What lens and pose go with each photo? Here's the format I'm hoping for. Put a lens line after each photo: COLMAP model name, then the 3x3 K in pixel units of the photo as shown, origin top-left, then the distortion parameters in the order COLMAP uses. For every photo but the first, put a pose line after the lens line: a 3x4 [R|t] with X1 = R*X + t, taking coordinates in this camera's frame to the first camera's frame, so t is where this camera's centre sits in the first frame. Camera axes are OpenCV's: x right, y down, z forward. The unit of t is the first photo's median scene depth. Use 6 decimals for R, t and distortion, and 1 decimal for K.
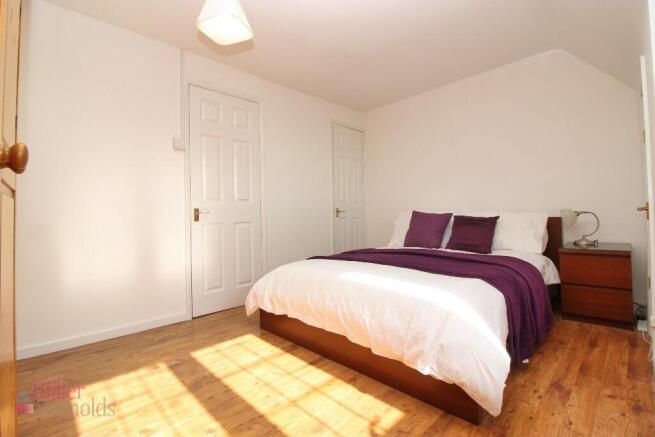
lens RADIAL K [[307.9, 0, 323.9], [0, 307.9, 212.1], [0, 0, 1]] dist [-0.016847, -0.000019]
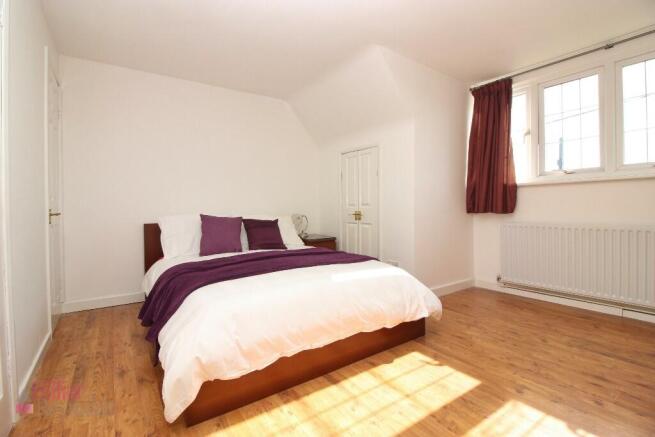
lens RADIAL K [[307.9, 0, 323.9], [0, 307.9, 212.1], [0, 0, 1]] dist [-0.016847, -0.000019]
pose [[0.172566, -0.002860, 0.984994, -1.006711], [0.004813, 0.999986, 0.002060, -0.026343], [-0.984986, 0.004386, 0.172578, 0.915052]]
